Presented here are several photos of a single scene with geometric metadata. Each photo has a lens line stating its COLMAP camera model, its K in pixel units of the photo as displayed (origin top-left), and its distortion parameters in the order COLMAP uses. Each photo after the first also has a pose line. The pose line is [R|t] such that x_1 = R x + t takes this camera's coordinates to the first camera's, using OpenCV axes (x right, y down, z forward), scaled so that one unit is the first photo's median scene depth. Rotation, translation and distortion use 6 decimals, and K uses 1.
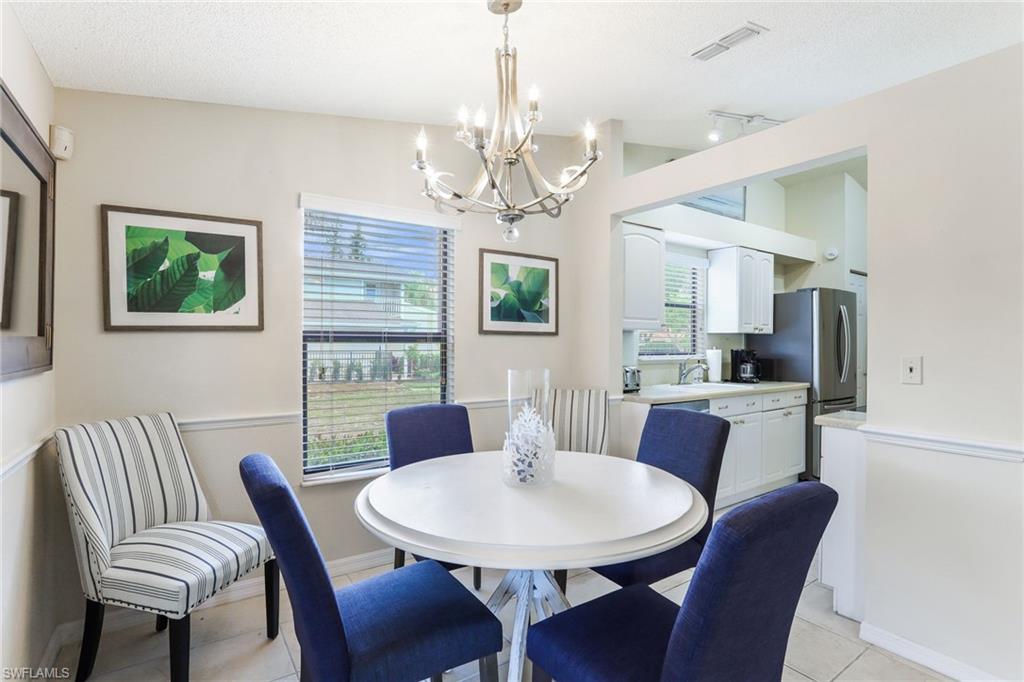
lens RADIAL K [[504.8, 0, 508.5], [0, 504.8, 350.7], [0, 0, 1]] dist [-0.074583, 0.032825]
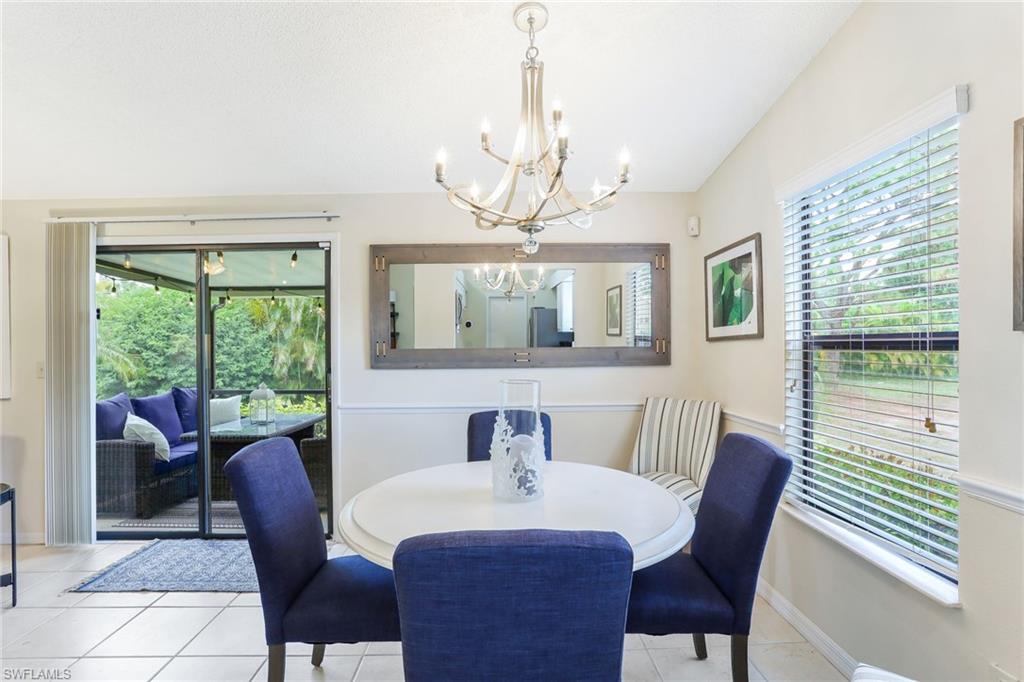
lens RADIAL K [[504.8, 0, 508.5], [0, 504.8, 350.7], [0, 0, 1]] dist [-0.074583, 0.032825]
pose [[-0.538527, 0.009827, -0.842551, 0.635661], [-0.007784, 0.999831, 0.016637, -0.028215], [0.842572, 0.015518, -0.538360, 1.109923]]
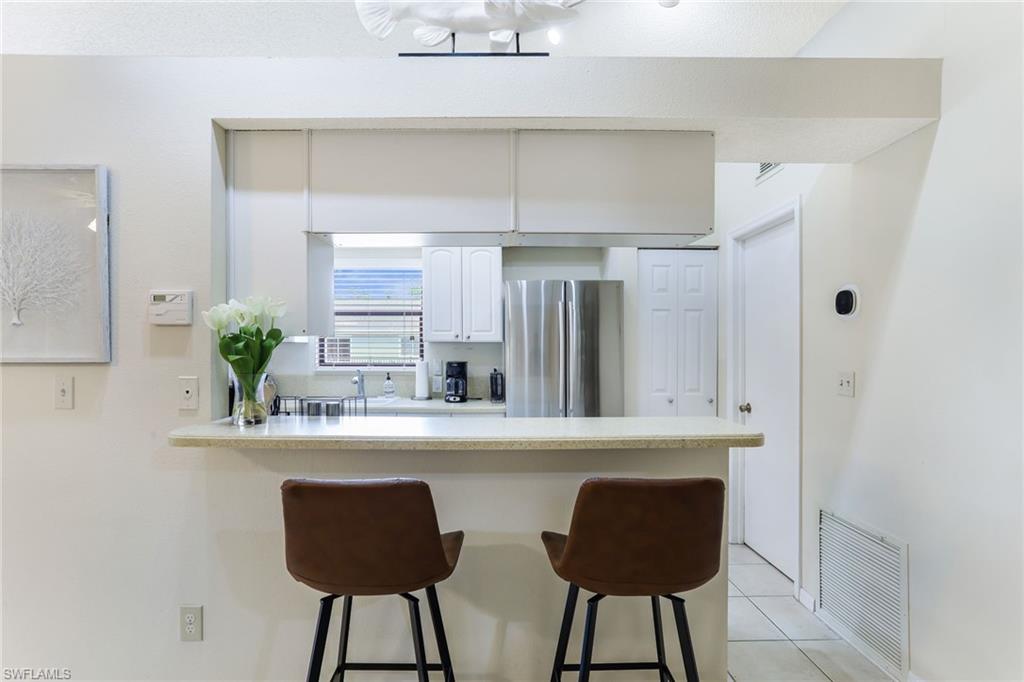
lens RADIAL K [[504.8, 0, 508.5], [0, 504.8, 350.7], [0, 0, 1]] dist [-0.074583, 0.032825]
pose [[0.838589, 0.001965, -0.544762, 1.844210], [-0.006962, 0.999950, -0.007111, -0.028950], [0.544721, 0.009756, 0.838561, 0.607268]]
